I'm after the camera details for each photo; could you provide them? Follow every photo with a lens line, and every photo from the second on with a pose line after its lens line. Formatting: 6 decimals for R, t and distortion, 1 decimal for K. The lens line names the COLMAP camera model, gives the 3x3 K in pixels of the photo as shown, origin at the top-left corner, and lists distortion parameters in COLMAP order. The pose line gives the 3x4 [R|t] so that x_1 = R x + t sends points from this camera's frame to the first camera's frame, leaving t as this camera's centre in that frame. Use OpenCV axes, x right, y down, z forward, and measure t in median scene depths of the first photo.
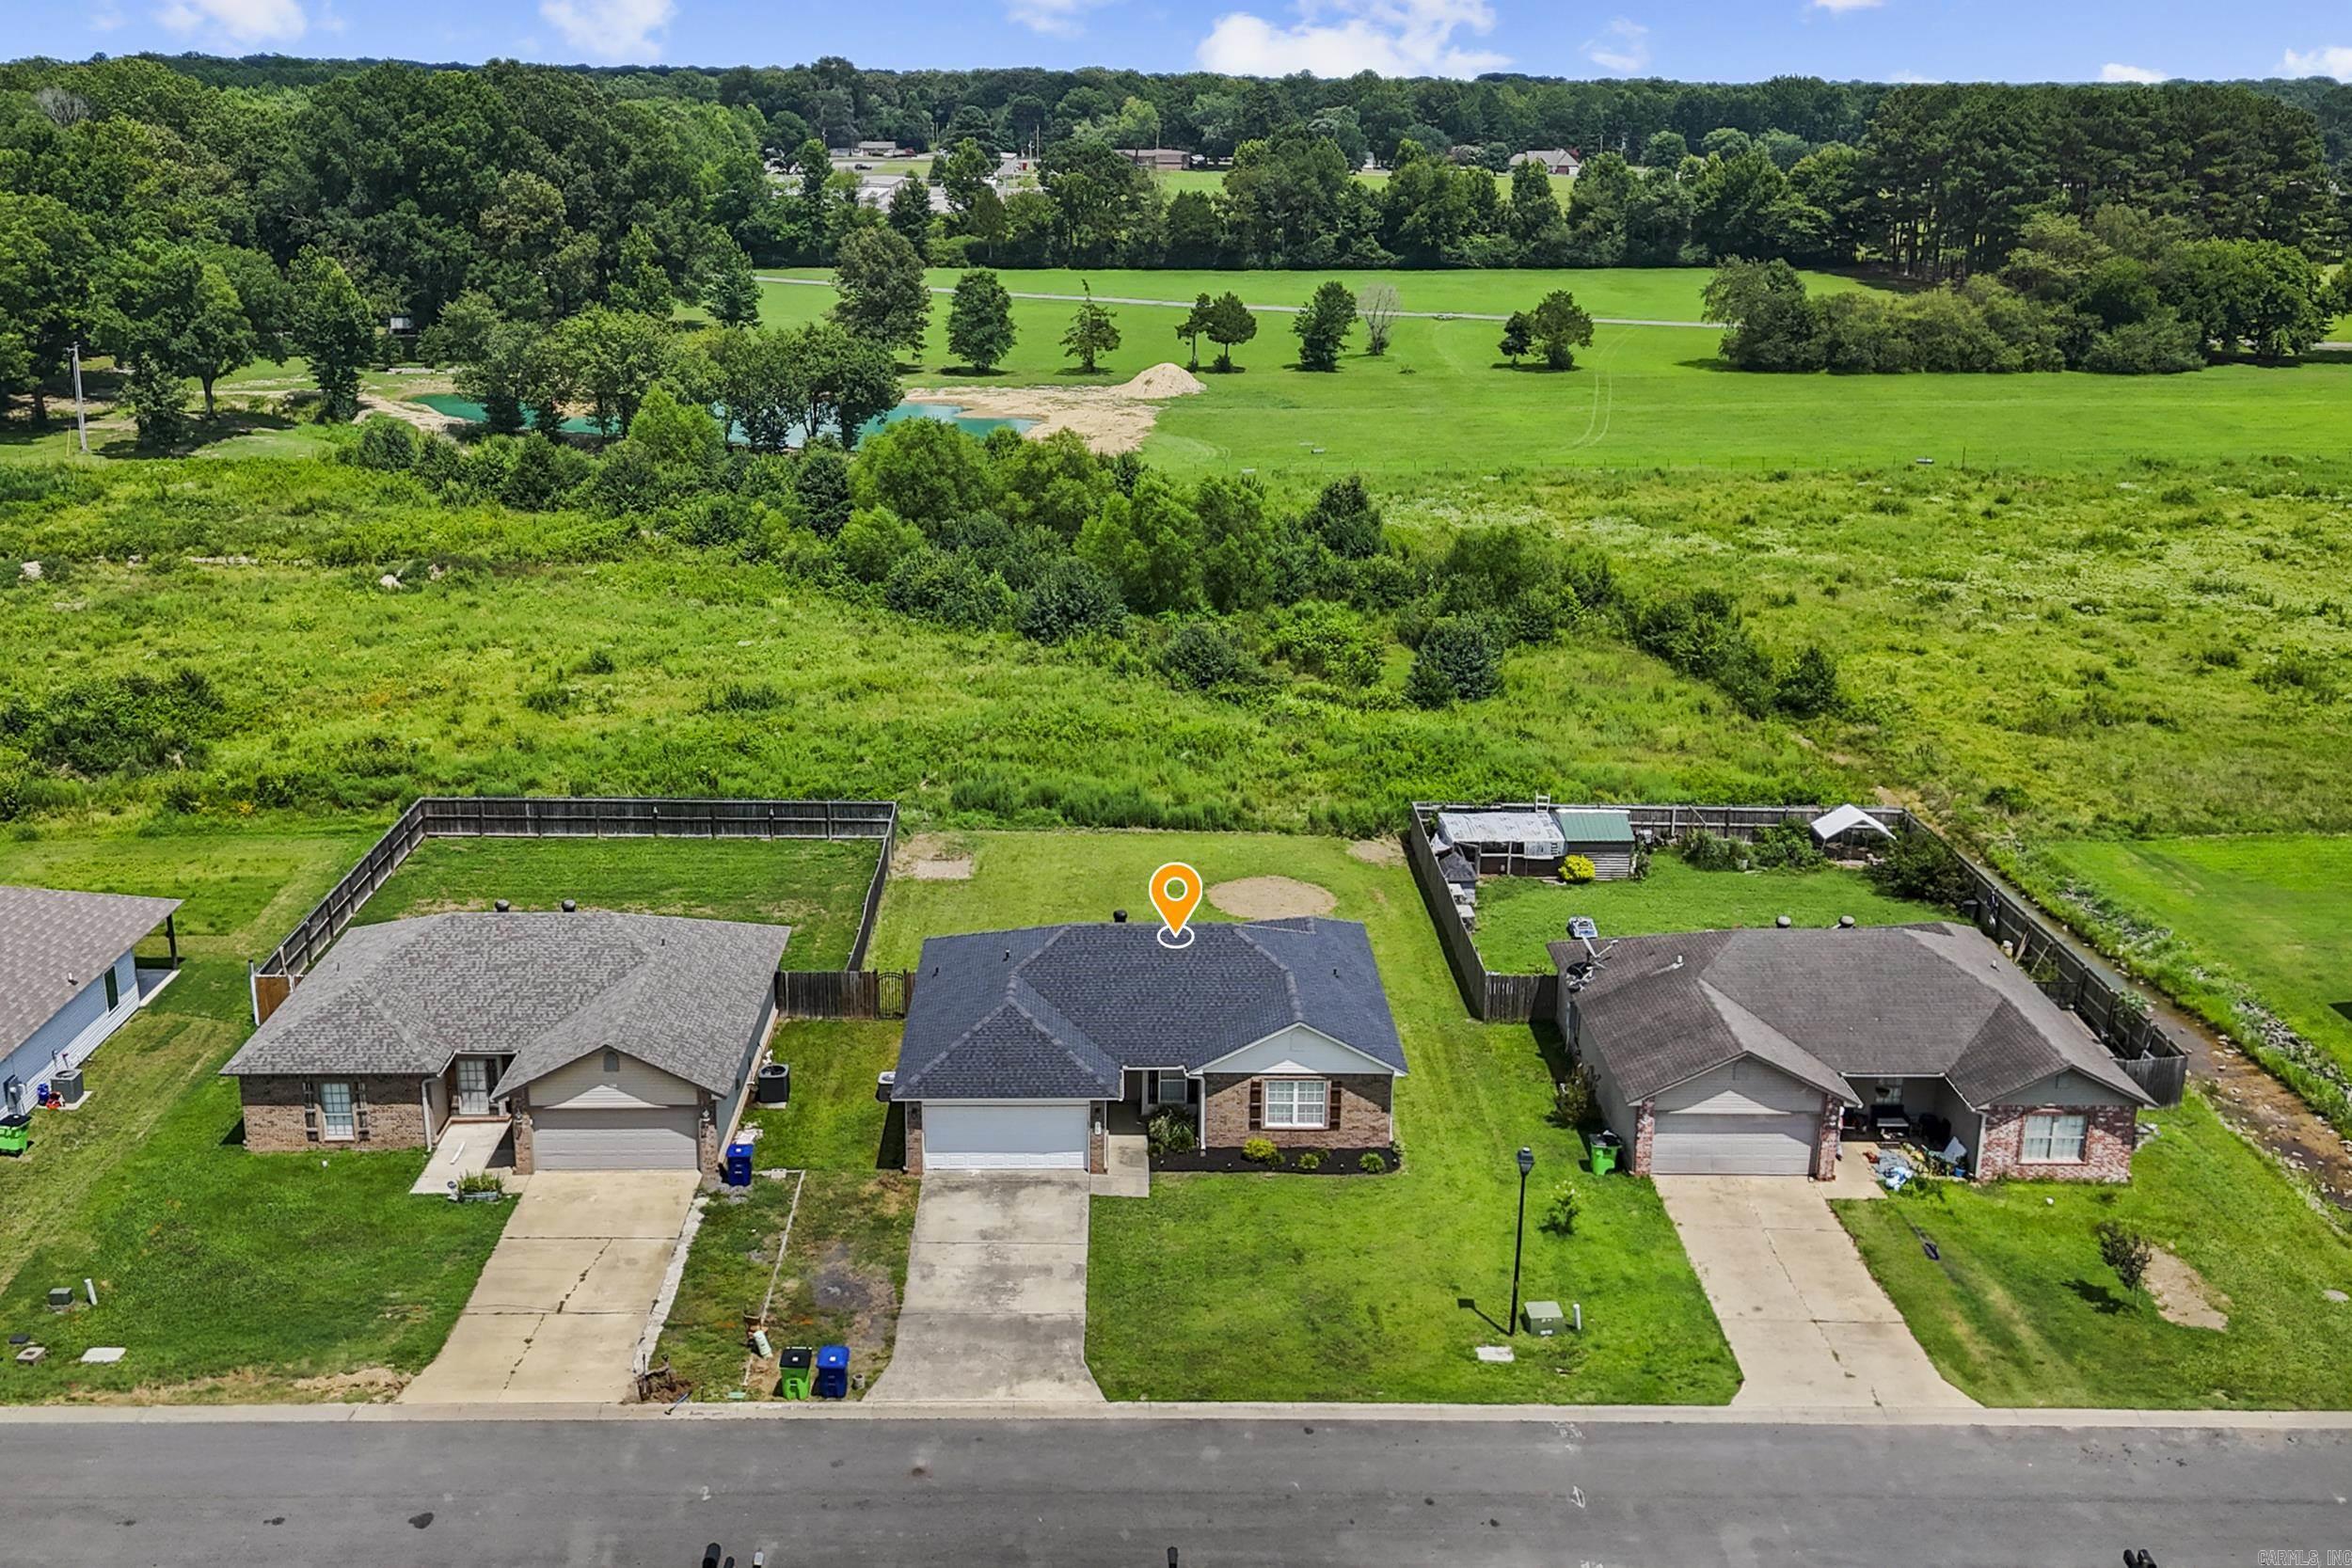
lens RADIAL K [[2132.2, 0, 1176.0], [0, 2132.2, 784.0], [0, 0, 1]] dist [0.085544, -0.126258]
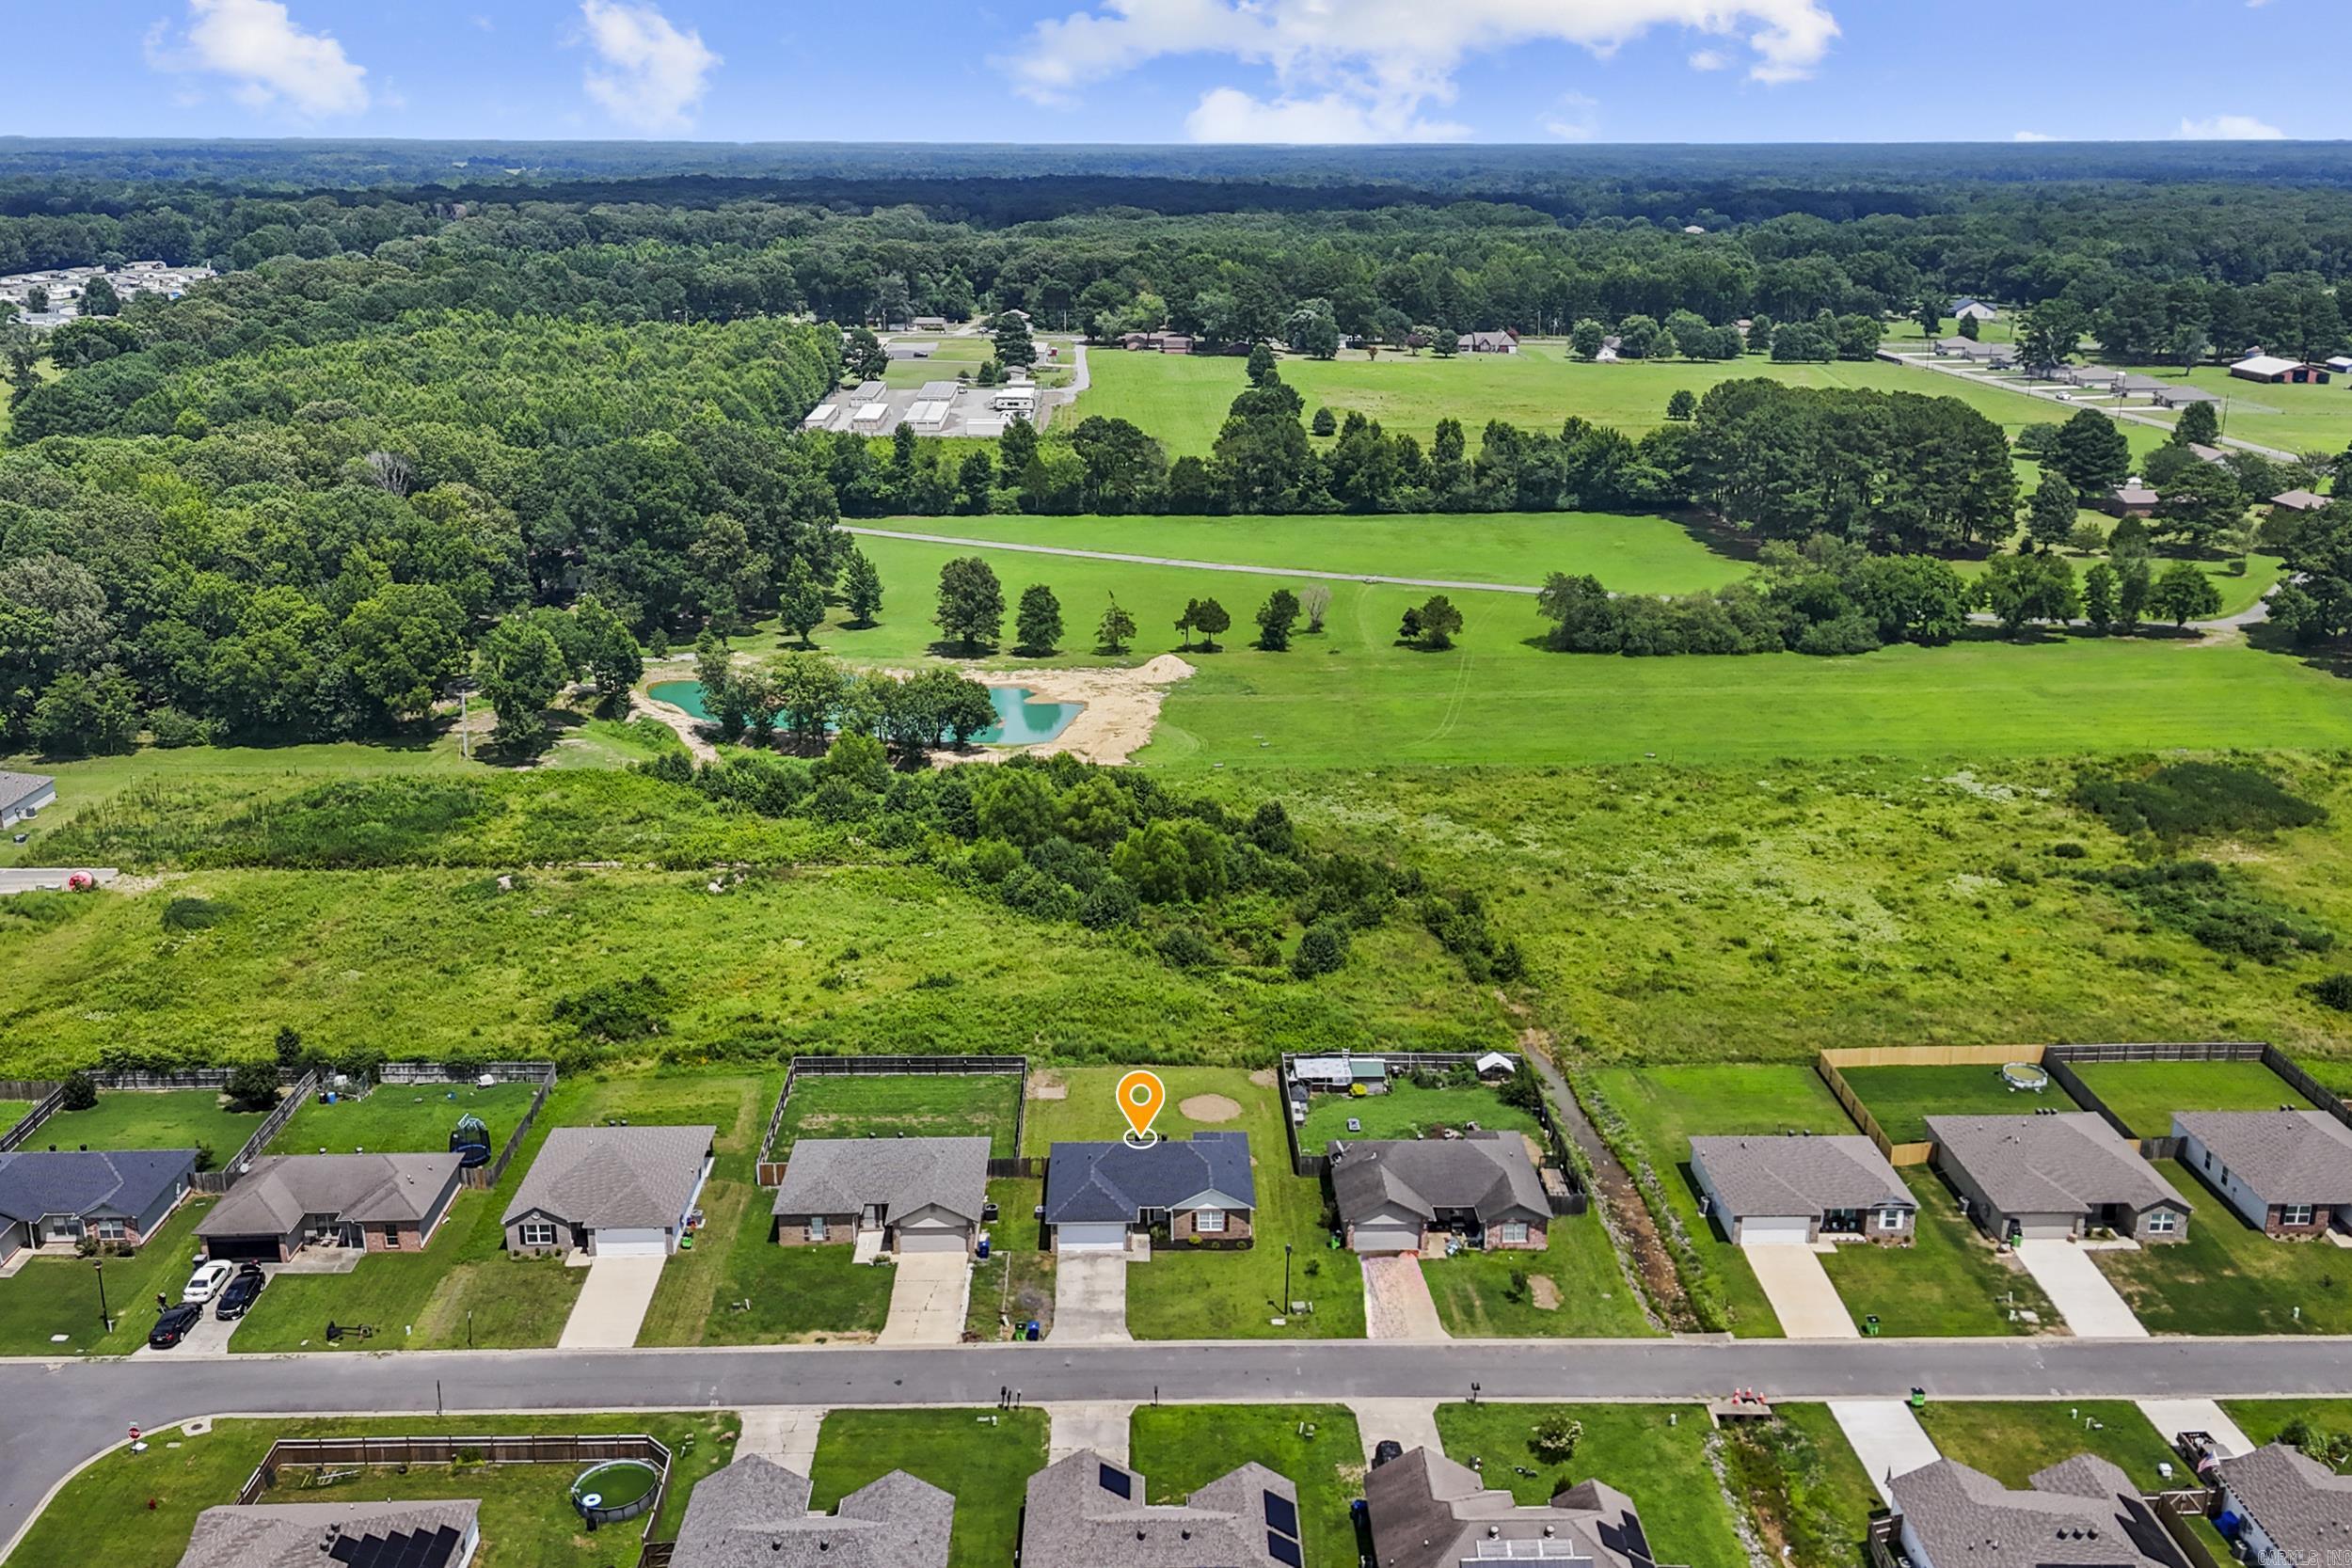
lens RADIAL K [[2031.4, 0, 1214.4], [0, 2031.4, 837.4], [0, 0, 1]] dist [0.123548, -0.210956]
pose [[0.999914, -0.008193, 0.010273, 0.024600], [0.007983, 0.999762, 0.020288, -0.202536], [-0.010437, -0.020205, 0.999741, -0.795918]]
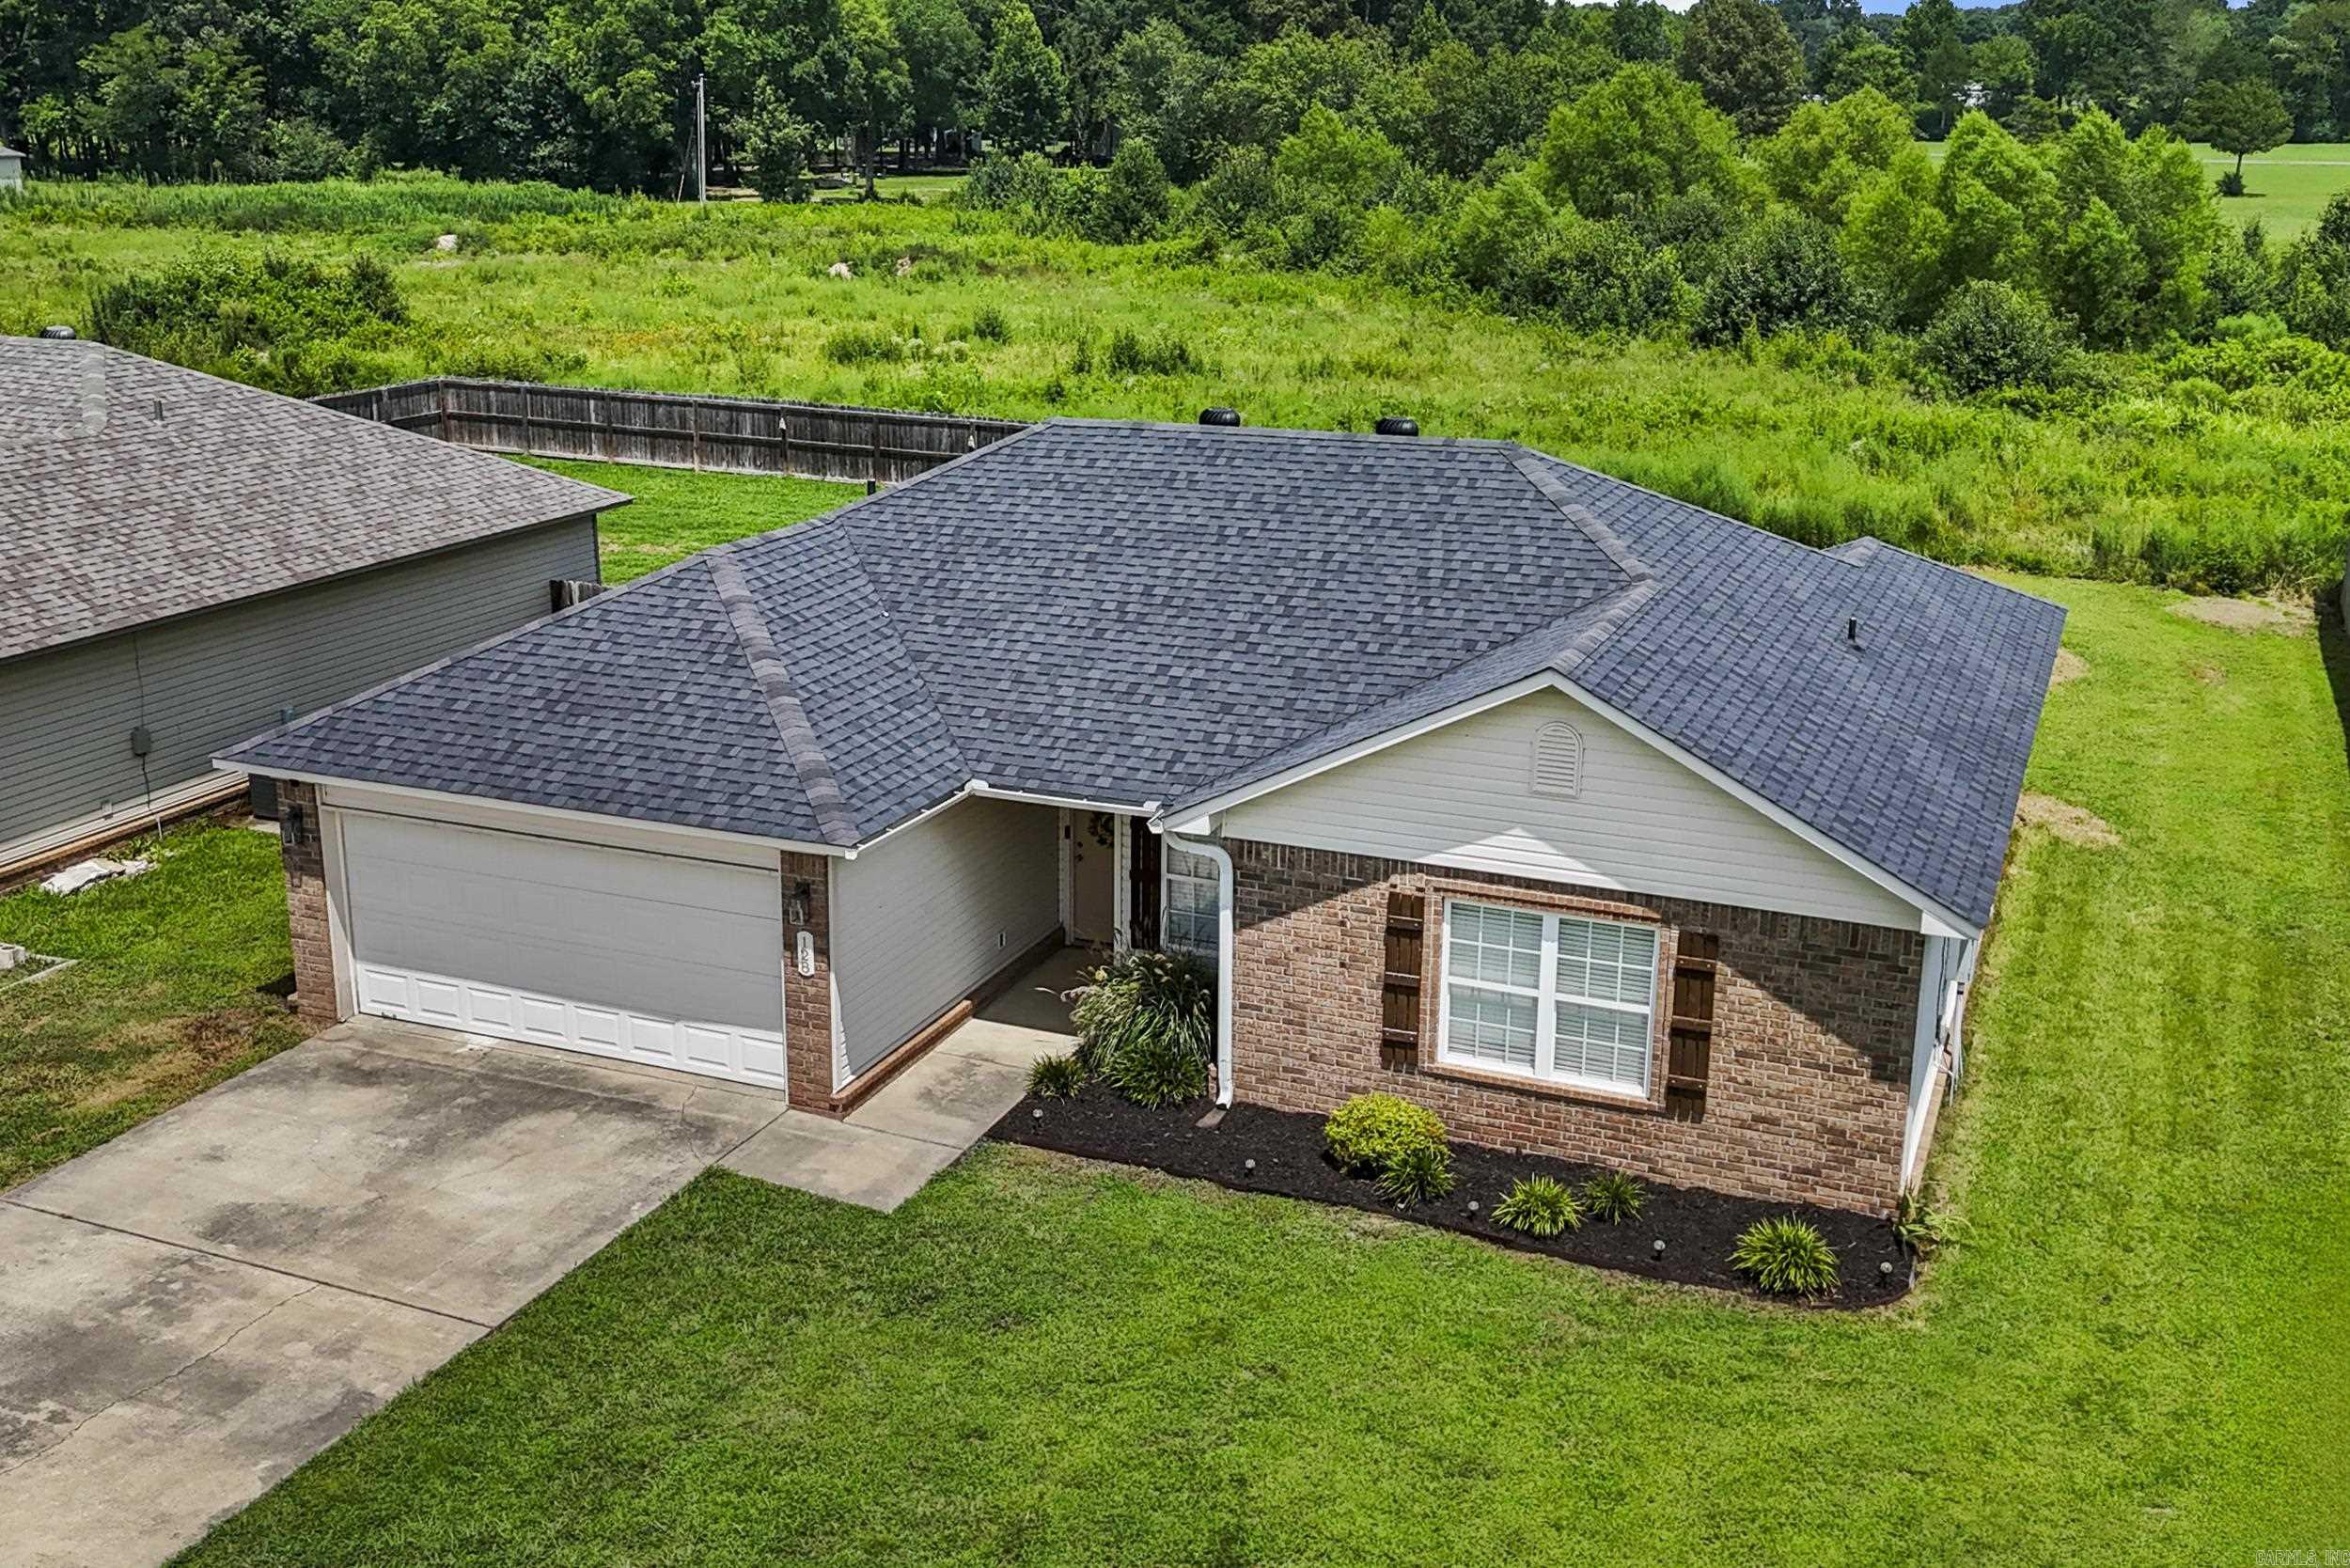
lens RADIAL K [[2297.3, 0, 1175.0], [0, 2297.3, 784.0], [0, 0, 1]] dist [0.036803, -0.012094]
pose [[0.908395, 0.105451, -0.404597, 0.078639], [-0.116274, 0.993215, -0.002192, 0.078329], [0.401621, 0.049035, 0.914492, 0.431363]]
